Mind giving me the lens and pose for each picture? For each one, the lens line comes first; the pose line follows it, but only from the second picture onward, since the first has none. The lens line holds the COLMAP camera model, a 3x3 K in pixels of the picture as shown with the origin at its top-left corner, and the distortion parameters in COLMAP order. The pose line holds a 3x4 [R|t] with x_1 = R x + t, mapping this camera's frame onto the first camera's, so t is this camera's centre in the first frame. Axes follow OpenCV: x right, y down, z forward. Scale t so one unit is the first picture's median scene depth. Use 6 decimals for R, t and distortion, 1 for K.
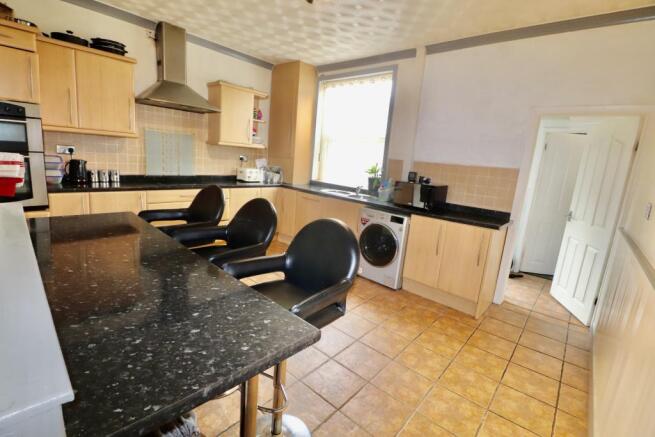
lens RADIAL K [[306.1, 0, 327.5], [0, 306.1, 218.5], [0, 0, 1]] dist [0.000443, -0.000215]
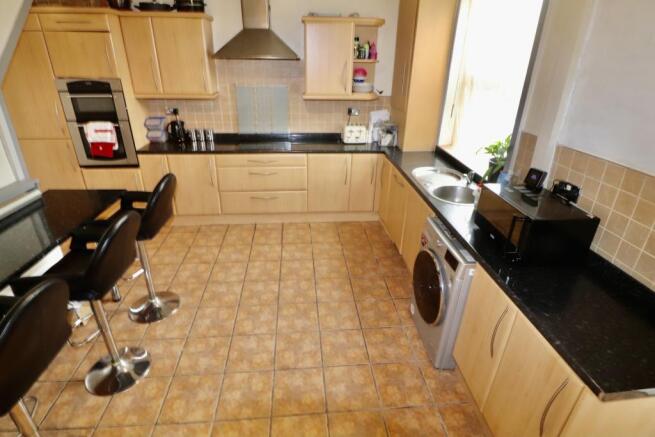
lens RADIAL K [[337.0, 0, 327.5], [0, 337.0, 218.5], [0, 0, 1]] dist [0.001938, 0.000012]
pose [[0.715725, 0.238008, -0.656575, 0.424923], [-0.101260, 0.965568, 0.239636, -0.177441], [0.691003, -0.105028, 0.715181, 0.412567]]
